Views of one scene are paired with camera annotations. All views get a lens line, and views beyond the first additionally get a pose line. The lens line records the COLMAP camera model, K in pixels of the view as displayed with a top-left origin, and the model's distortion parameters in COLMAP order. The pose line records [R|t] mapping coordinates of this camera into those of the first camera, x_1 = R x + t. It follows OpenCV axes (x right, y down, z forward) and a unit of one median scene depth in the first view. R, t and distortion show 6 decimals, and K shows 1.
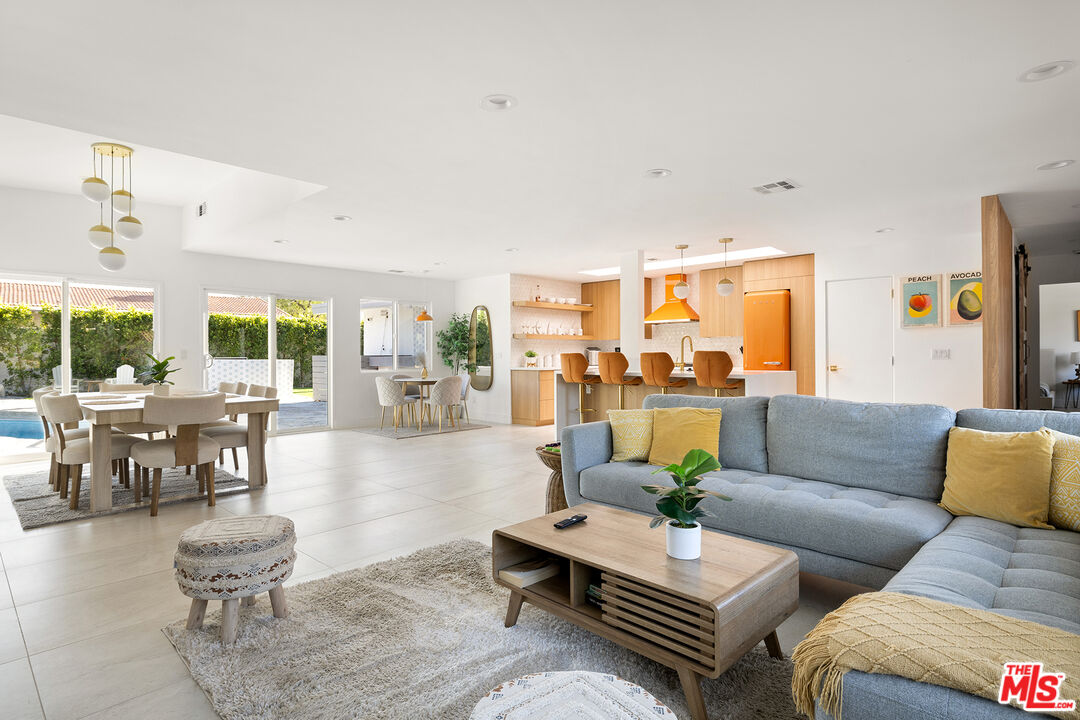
lens RADIAL K [[574.9, 0, 543.2], [0, 574.9, 352.2], [0, 0, 1]] dist [-0.000954, 0.000212]
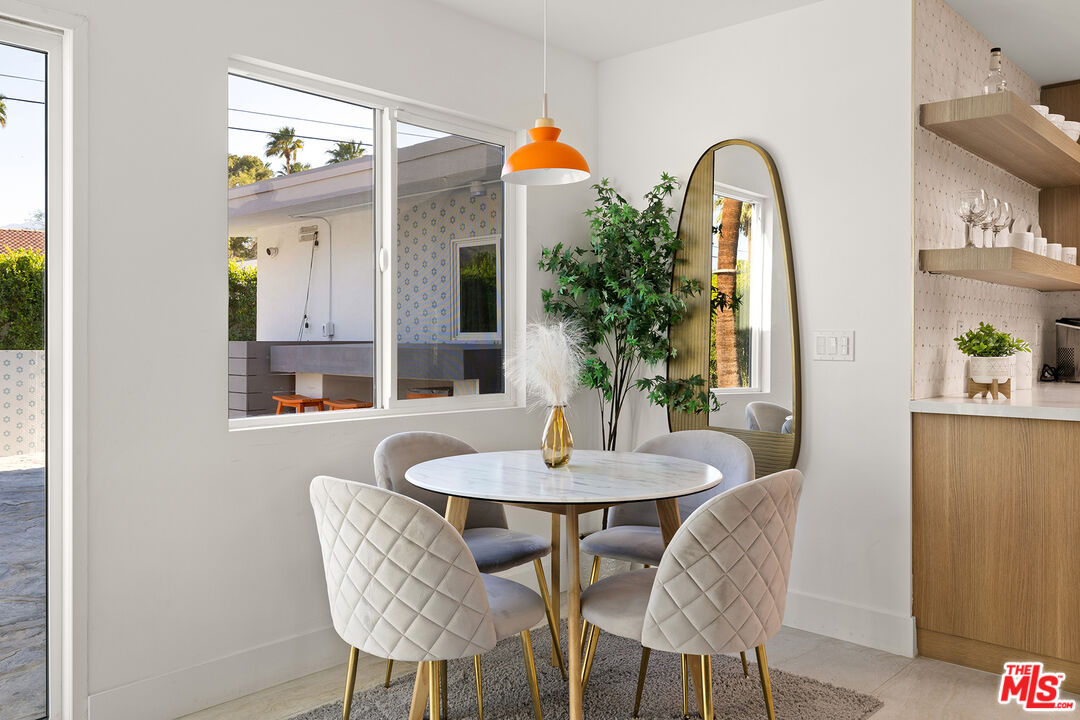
lens RADIAL K [[769.6, 0, 540.0], [0, 769.6, 360.0], [0, 0, 1]] dist [-0.000169, 0.001338]
pose [[0.999037, 0.007101, 0.043289, -0.201667], [-0.008350, 0.999552, 0.028726, 0.002756], [-0.043066, -0.029060, 0.998650, 0.665789]]
